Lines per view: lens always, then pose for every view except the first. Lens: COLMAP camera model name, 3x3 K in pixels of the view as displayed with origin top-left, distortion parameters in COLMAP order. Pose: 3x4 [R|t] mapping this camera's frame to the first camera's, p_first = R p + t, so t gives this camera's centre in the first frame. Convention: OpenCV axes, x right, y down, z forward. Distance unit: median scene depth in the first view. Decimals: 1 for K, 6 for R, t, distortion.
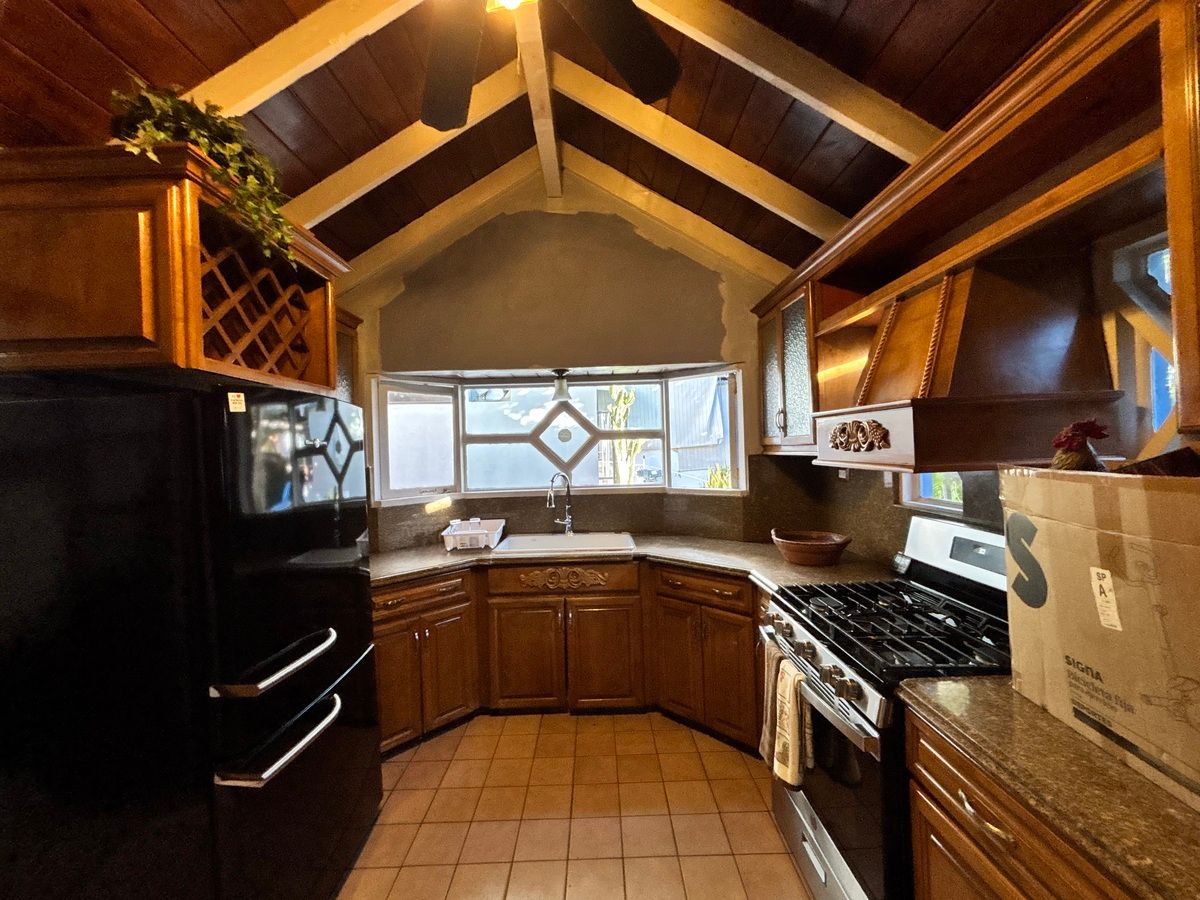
lens RADIAL K [[481.7, 0, 600.5], [0, 481.7, 449.1], [0, 0, 1]] dist [0.000177, 0.000031]
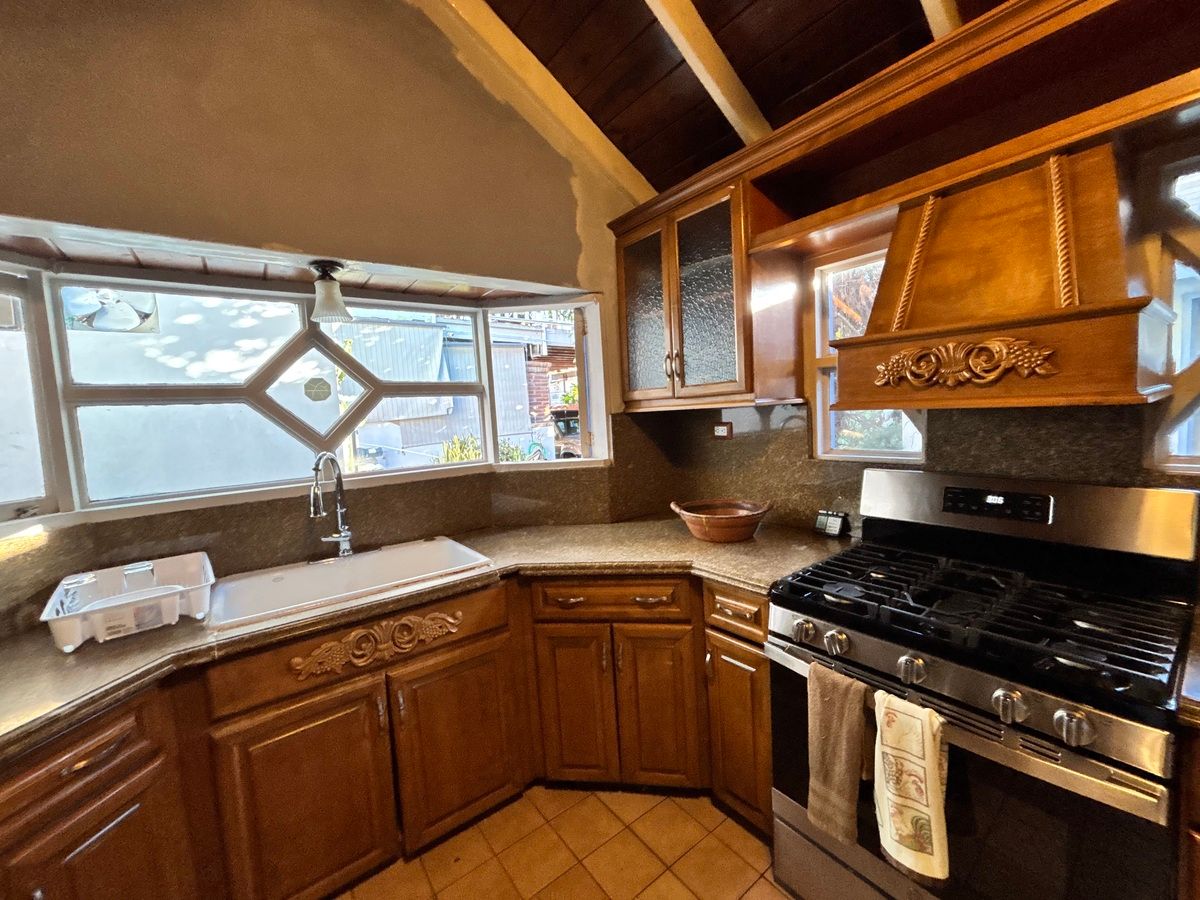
lens RADIAL K [[481.7, 0, 596.7], [0, 481.7, 446.9], [0, 0, 1]] dist [0.000177, 0.000031]
pose [[0.803960, -0.060089, 0.591640, -0.177638], [0.031509, 0.997789, 0.058523, 0.020383], [-0.593849, -0.028408, 0.804075, 0.381606]]
